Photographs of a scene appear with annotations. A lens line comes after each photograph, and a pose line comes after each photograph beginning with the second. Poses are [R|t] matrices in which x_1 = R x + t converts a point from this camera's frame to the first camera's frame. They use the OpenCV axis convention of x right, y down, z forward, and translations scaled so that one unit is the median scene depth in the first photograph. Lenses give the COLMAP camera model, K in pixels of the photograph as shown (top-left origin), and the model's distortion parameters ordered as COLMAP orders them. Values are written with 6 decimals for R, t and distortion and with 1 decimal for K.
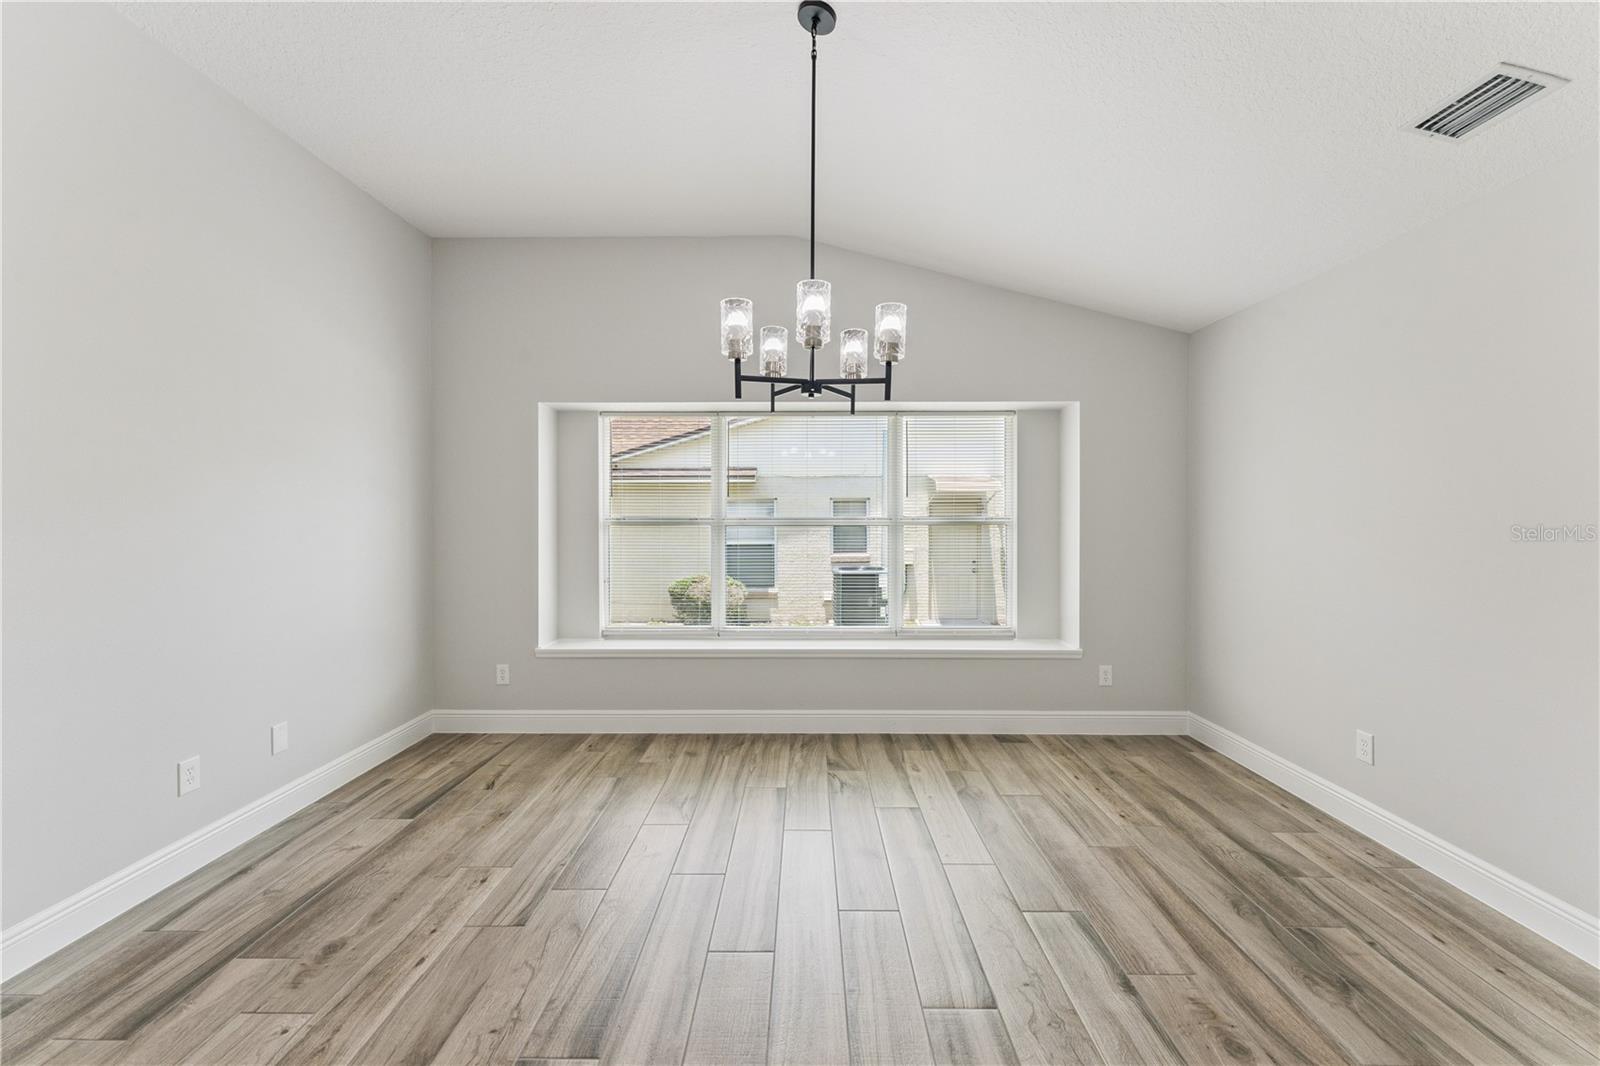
lens RADIAL K [[656.6, 0, 802.7], [0, 656.6, 514.2], [0, 0, 1]] dist [-0.001520, -0.000333]
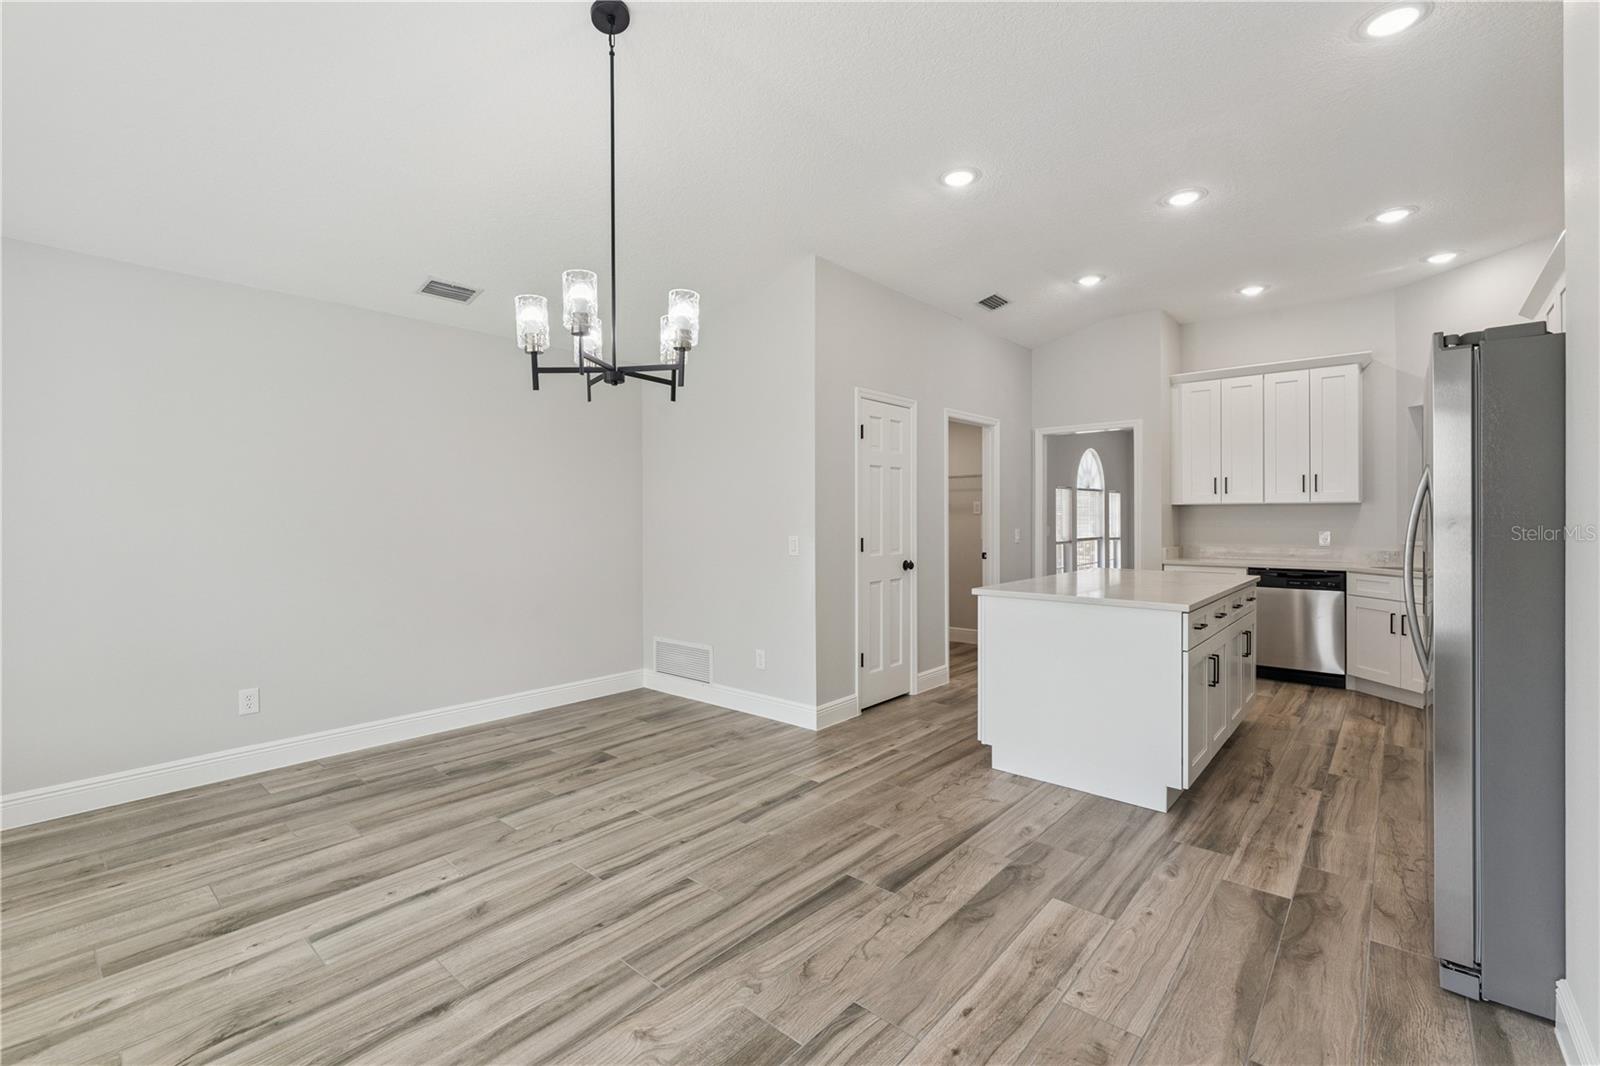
lens RADIAL K [[716.3, 0, 799.8], [0, 716.3, 518.3], [0, 0, 1]] dist [0.000651, 0.000172]
pose [[-0.769338, 0.000362, 0.638842, -0.909855], [0.001230, 0.999999, 0.000914, 0.027579], [-0.638840, 0.001489, -0.769338, 1.670441]]
